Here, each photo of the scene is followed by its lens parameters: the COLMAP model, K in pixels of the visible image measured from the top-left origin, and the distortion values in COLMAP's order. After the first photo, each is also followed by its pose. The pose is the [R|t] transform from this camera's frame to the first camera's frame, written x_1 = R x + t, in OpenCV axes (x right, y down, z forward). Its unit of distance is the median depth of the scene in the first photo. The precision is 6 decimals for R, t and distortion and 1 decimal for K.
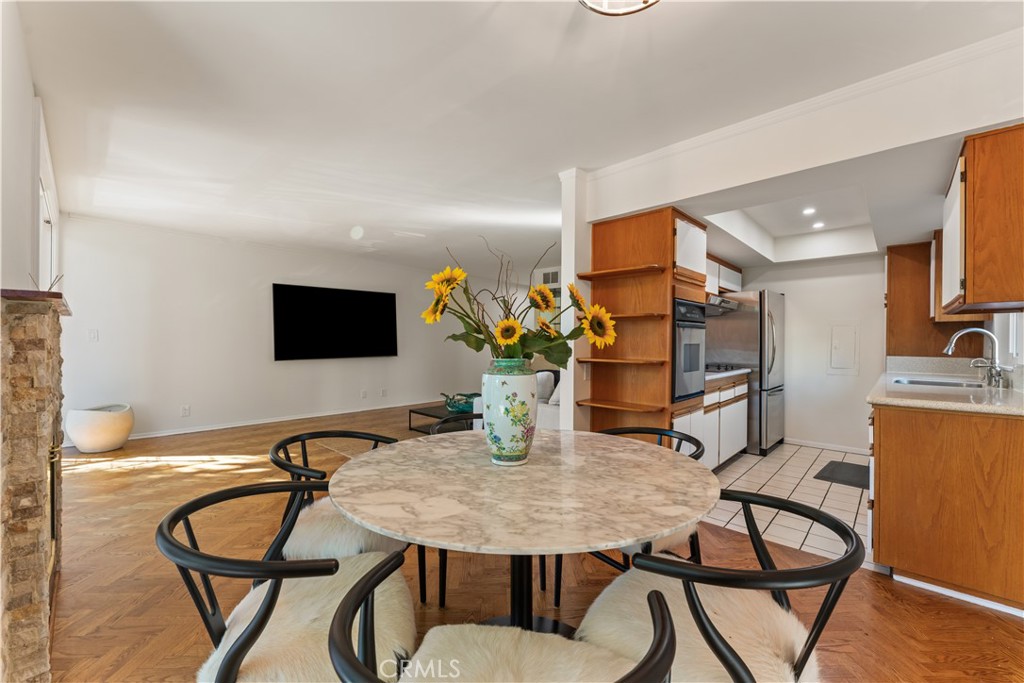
lens RADIAL K [[413.4, 0, 513.8], [0, 413.4, 345.5], [0, 0, 1]] dist [-0.002678, -0.000468]
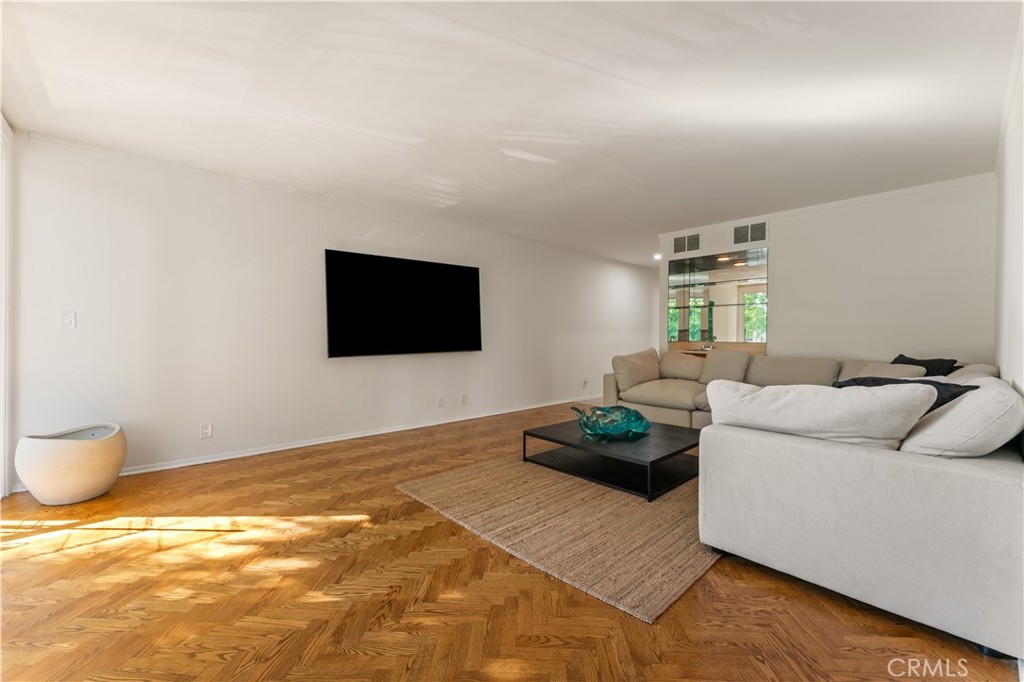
lens RADIAL K [[413.4, 0, 513.5], [0, 413.4, 343.3], [0, 0, 1]] dist [-0.002678, -0.000468]
pose [[0.997290, -0.001169, -0.073558, -0.216959], [0.001685, 0.999974, 0.006951, 0.008400], [0.073548, -0.007056, 0.997267, 0.327799]]
